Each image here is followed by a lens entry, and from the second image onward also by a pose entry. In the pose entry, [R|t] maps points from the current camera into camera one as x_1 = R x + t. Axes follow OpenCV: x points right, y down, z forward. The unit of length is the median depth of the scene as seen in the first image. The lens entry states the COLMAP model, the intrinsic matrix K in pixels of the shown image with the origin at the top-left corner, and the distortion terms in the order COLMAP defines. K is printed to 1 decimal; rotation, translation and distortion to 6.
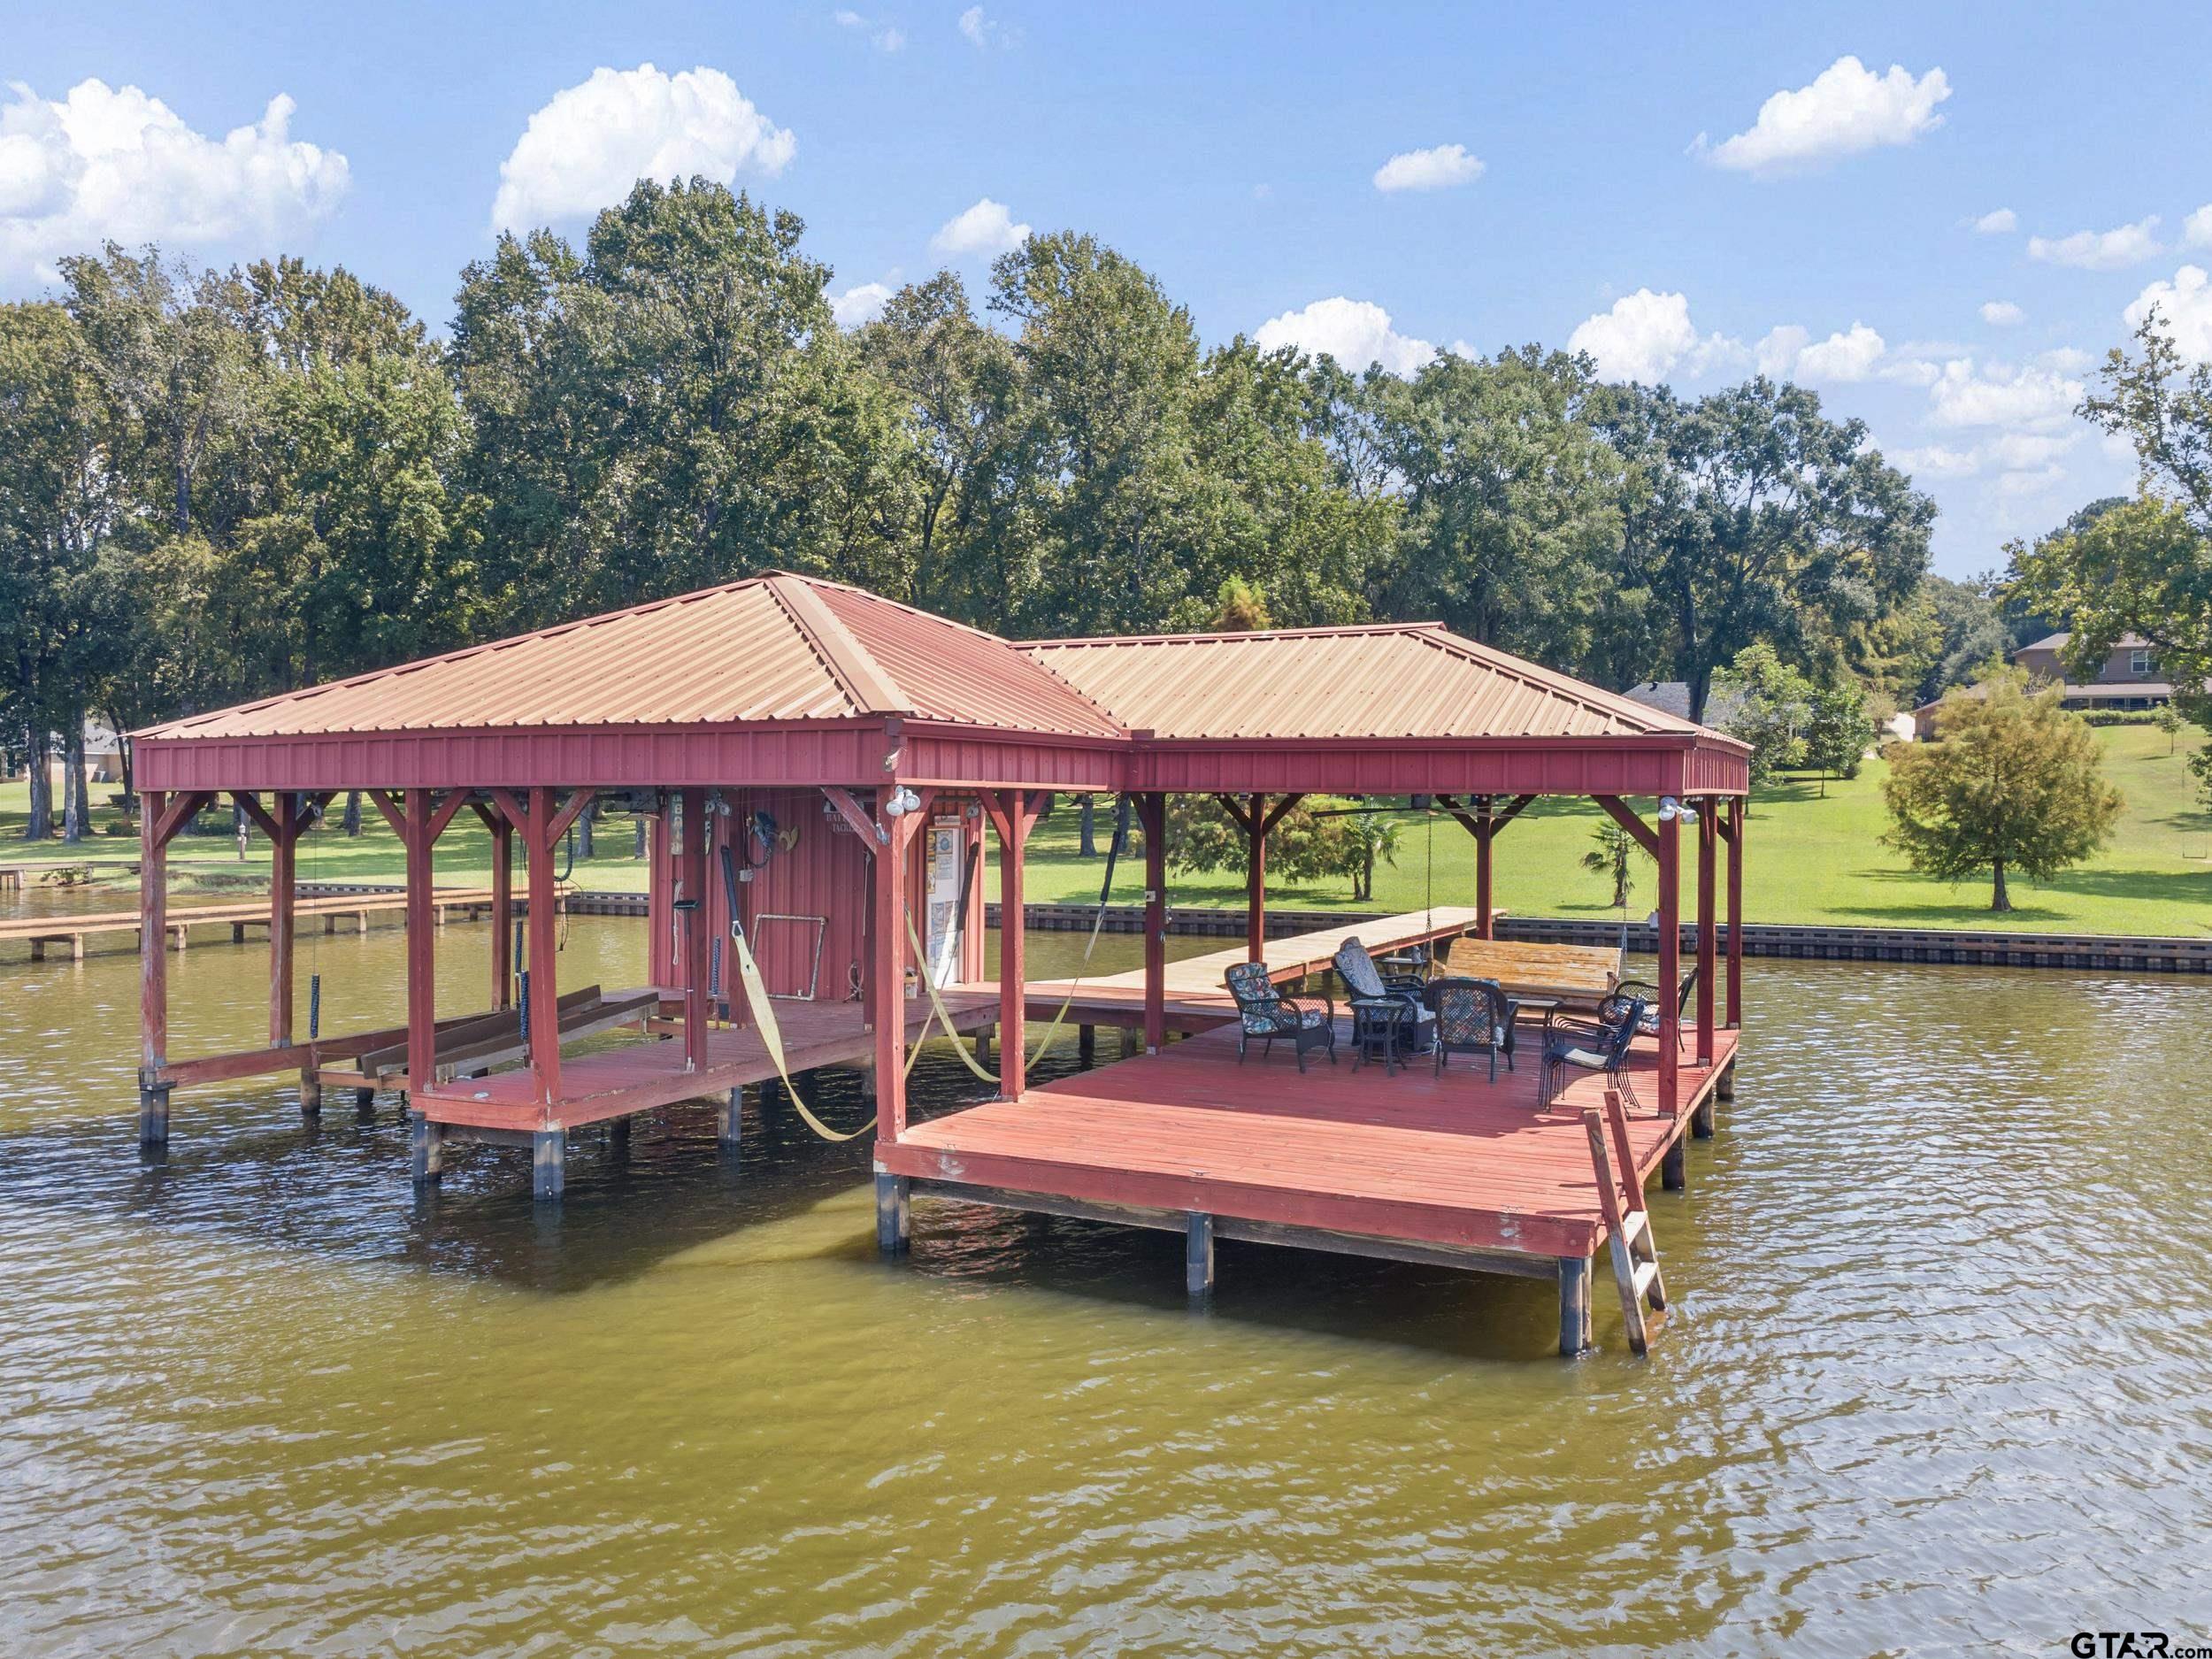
lens RADIAL K [[1618.2, 0, 1106.0], [0, 1618.2, 829.5], [0, 0, 1]] dist [0.081079, -0.102920]
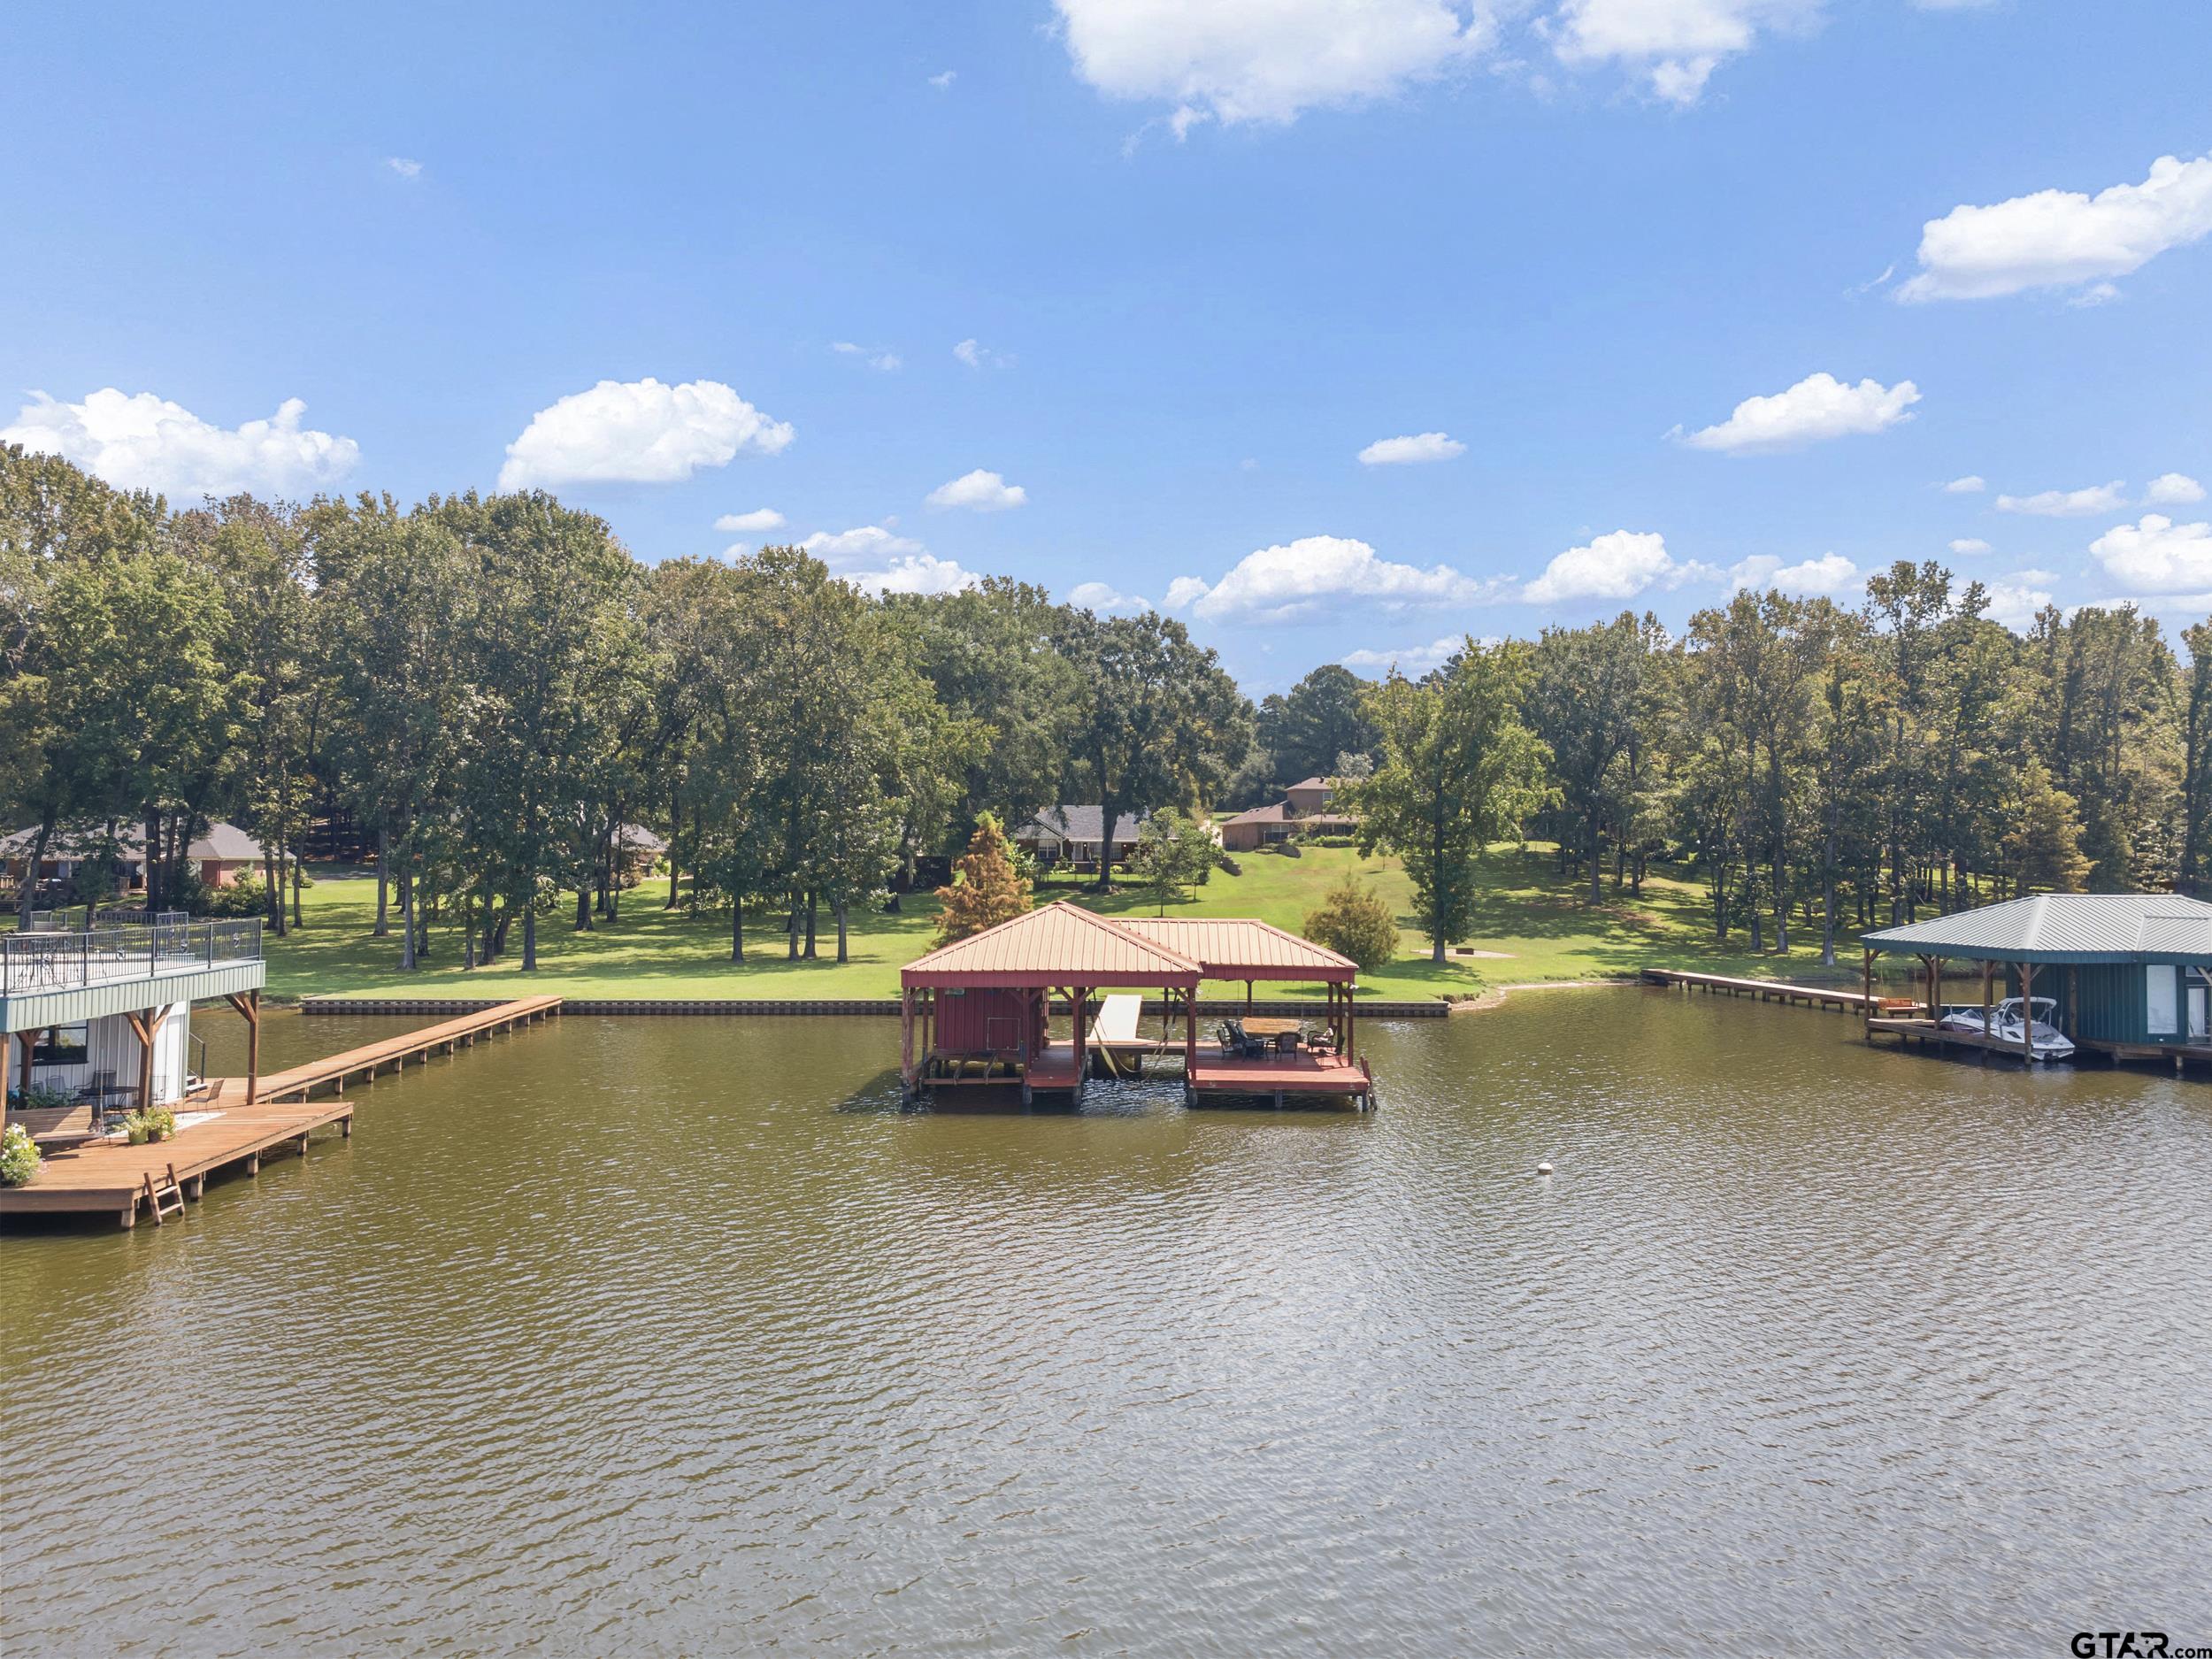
lens RADIAL K [[1618.2, 0, 1106.0], [0, 1618.2, 829.5], [0, 0, 1]] dist [0.081079, -0.102920]
pose [[0.910692, 0.012244, 0.412905, -0.373224], [0.001749, 0.999437, -0.033494, -0.052851], [-0.413082, 0.031225, 0.910158, -0.472751]]
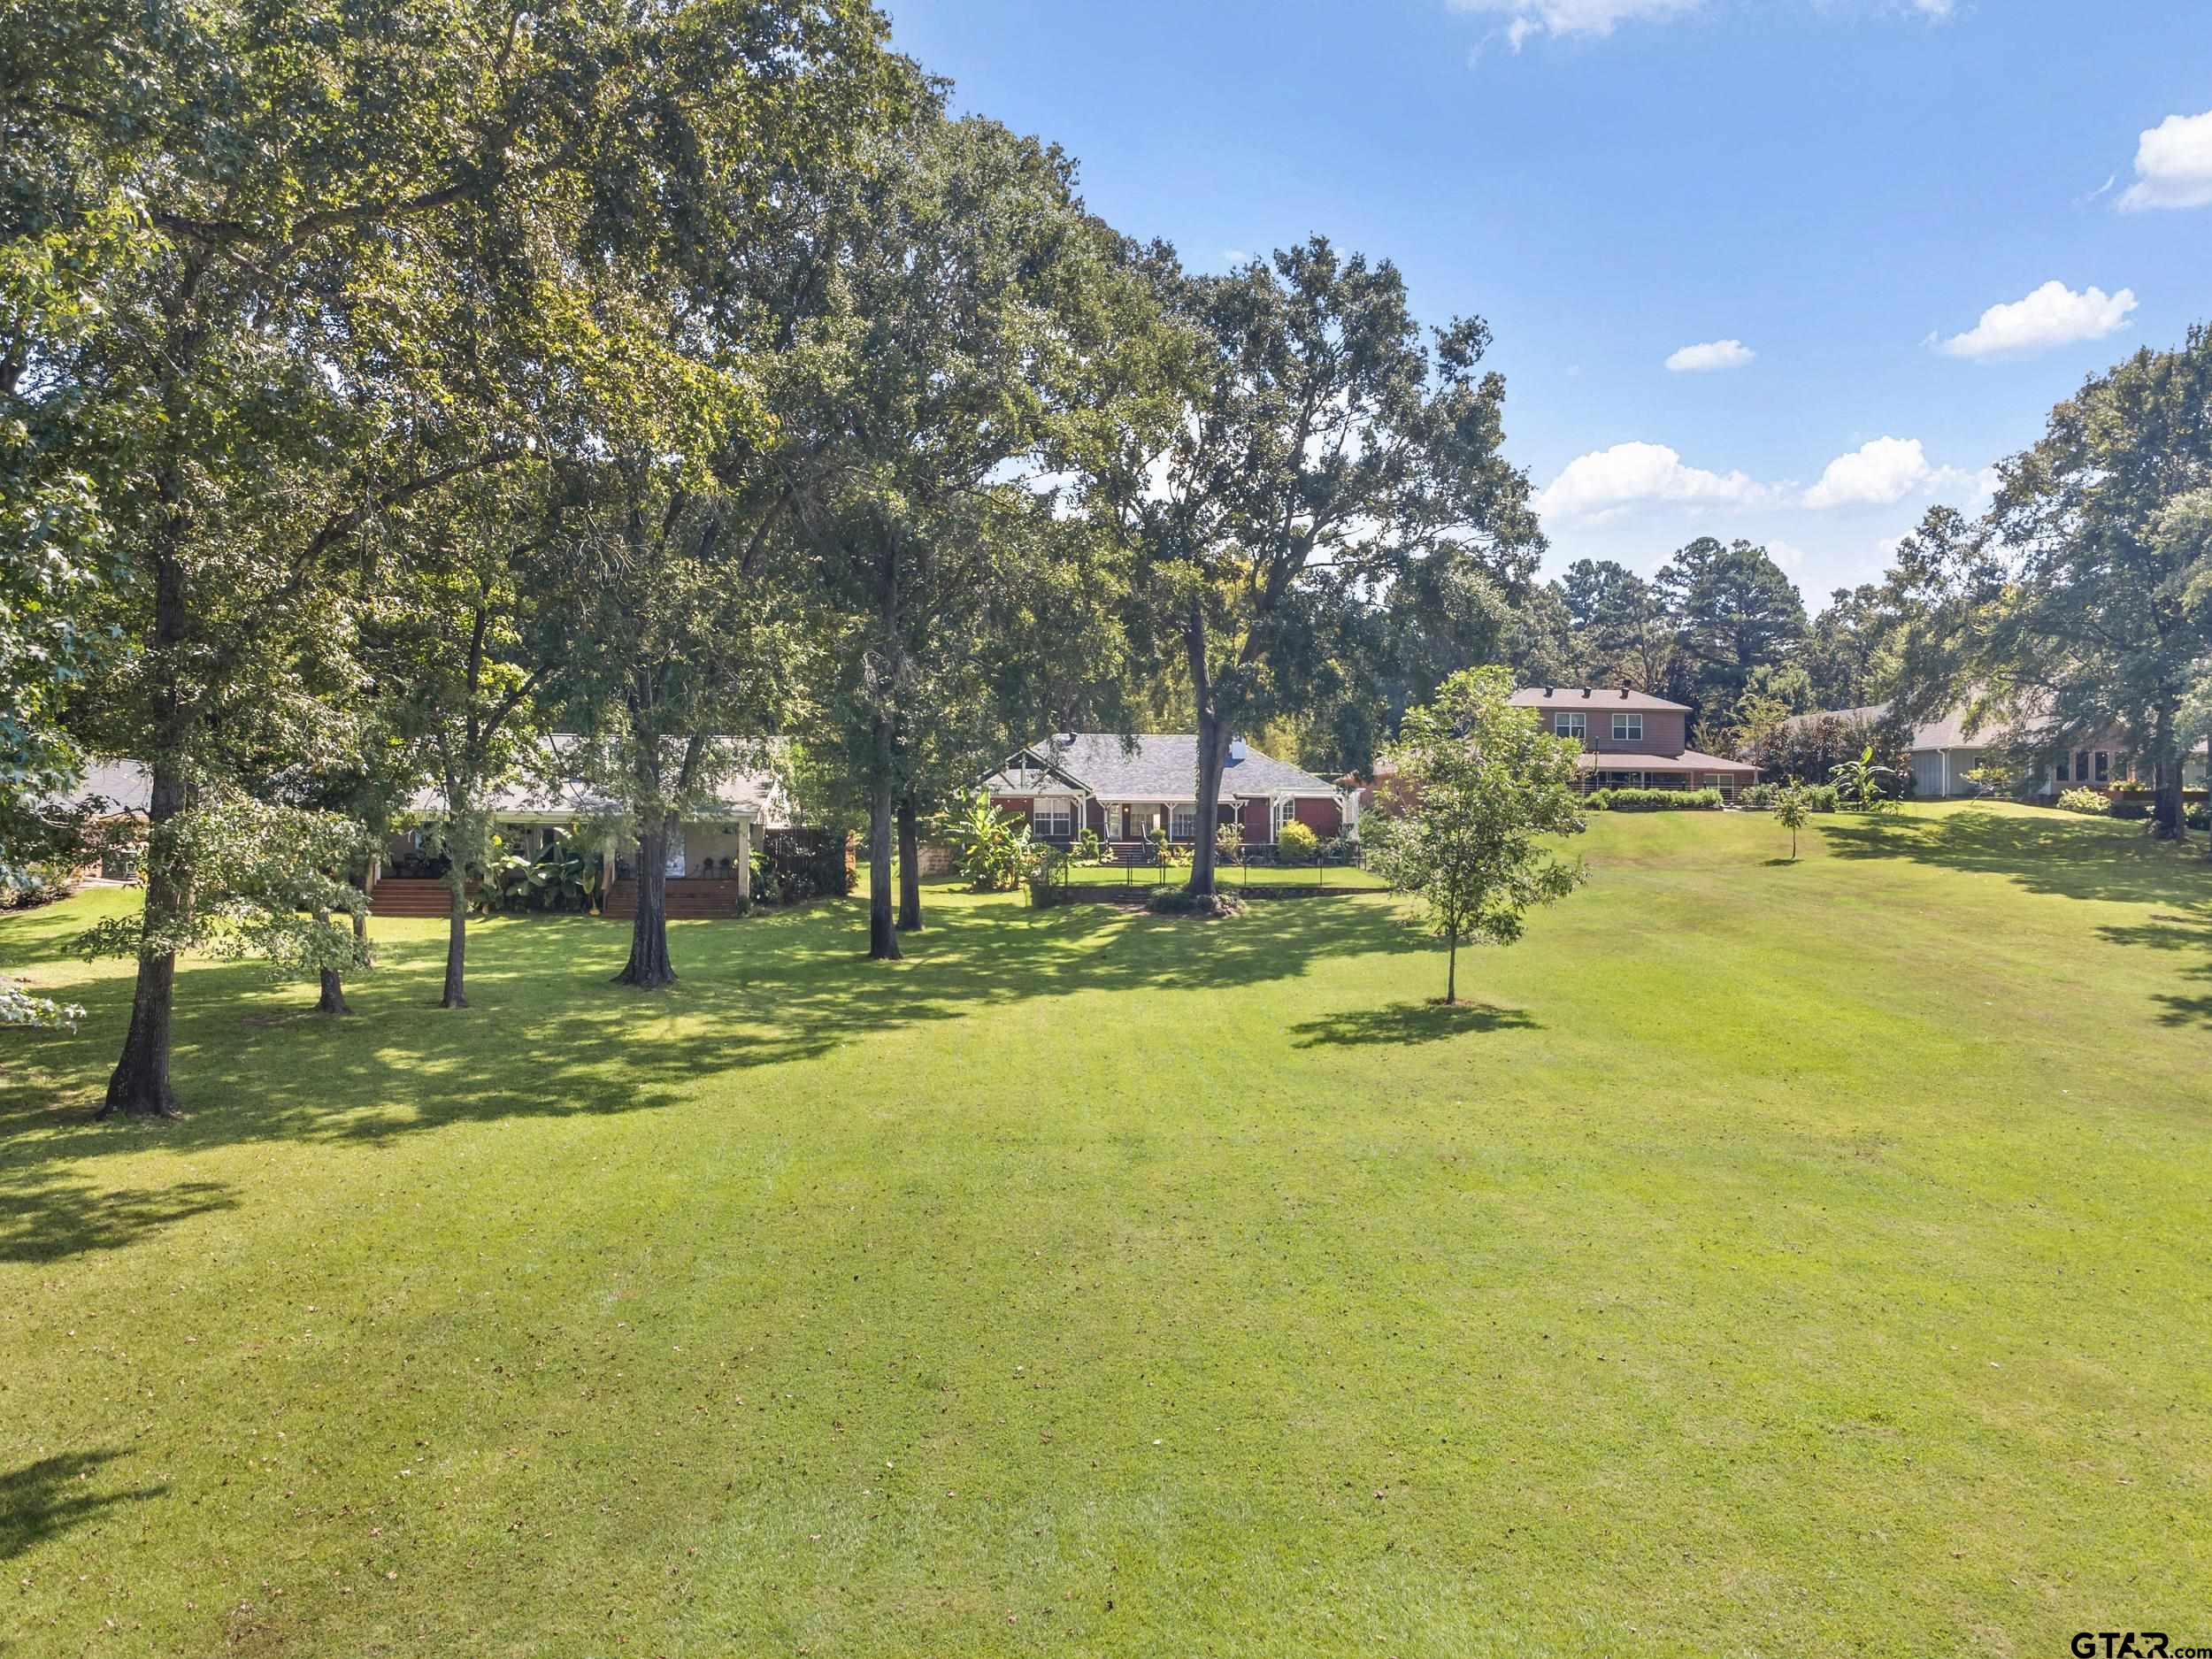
lens RADIAL K [[1618.2, 0, 1106.0], [0, 1618.2, 829.5], [0, 0, 1]] dist [0.081079, -0.102920]
pose [[0.899076, 0.005026, 0.437763, 0.098361], [0.006768, 0.999655, -0.025378, -0.066068], [-0.437740, 0.025780, 0.898732, 0.782800]]
